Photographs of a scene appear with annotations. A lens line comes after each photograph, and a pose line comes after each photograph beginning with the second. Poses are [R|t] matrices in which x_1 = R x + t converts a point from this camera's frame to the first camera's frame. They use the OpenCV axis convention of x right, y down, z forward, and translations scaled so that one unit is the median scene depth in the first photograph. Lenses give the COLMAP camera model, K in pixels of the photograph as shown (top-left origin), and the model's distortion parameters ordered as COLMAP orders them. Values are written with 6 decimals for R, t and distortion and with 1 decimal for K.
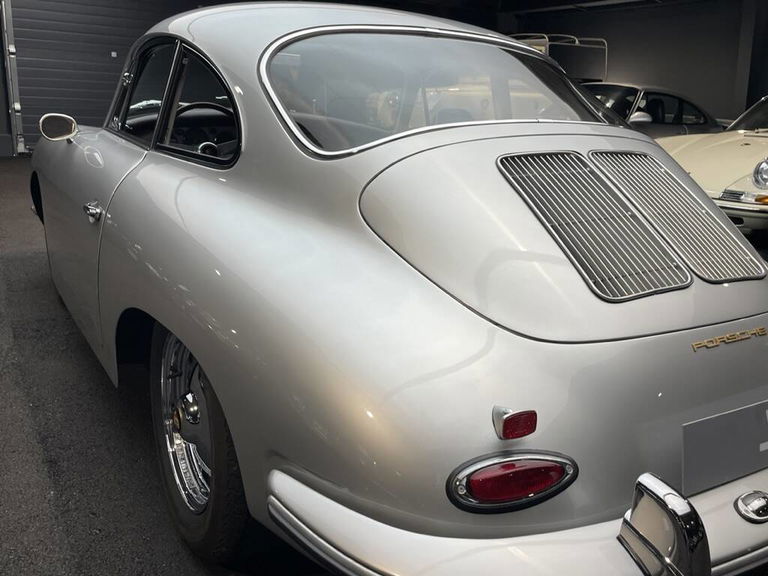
lens RADIAL K [[693.1, 0, 373.9], [0, 693.1, 290.1], [0, 0, 1]] dist [0.080481, -0.124913]
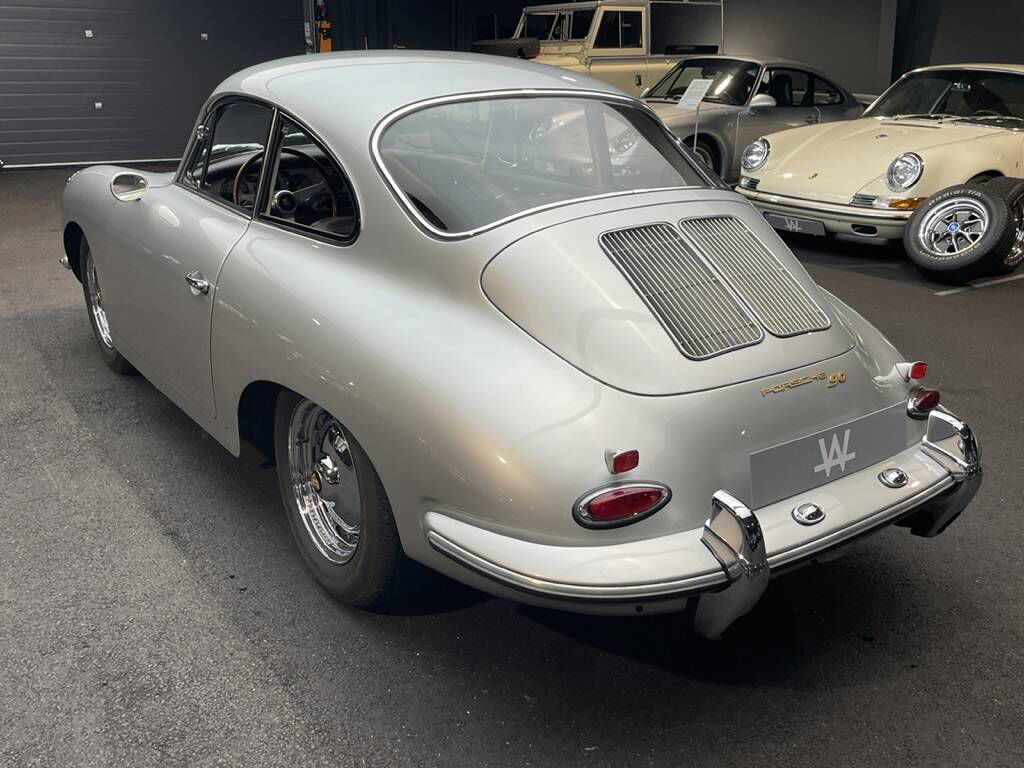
lens RADIAL K [[924.1, 0, 498.6], [0, 924.1, 386.9], [0, 0, 1]] dist [0.080481, -0.124913]
pose [[0.996398, -0.054672, 0.064820, -0.091180], [0.049635, 0.995802, 0.076910, -0.062582], [-0.068753, -0.073416, 0.994929, -0.478238]]
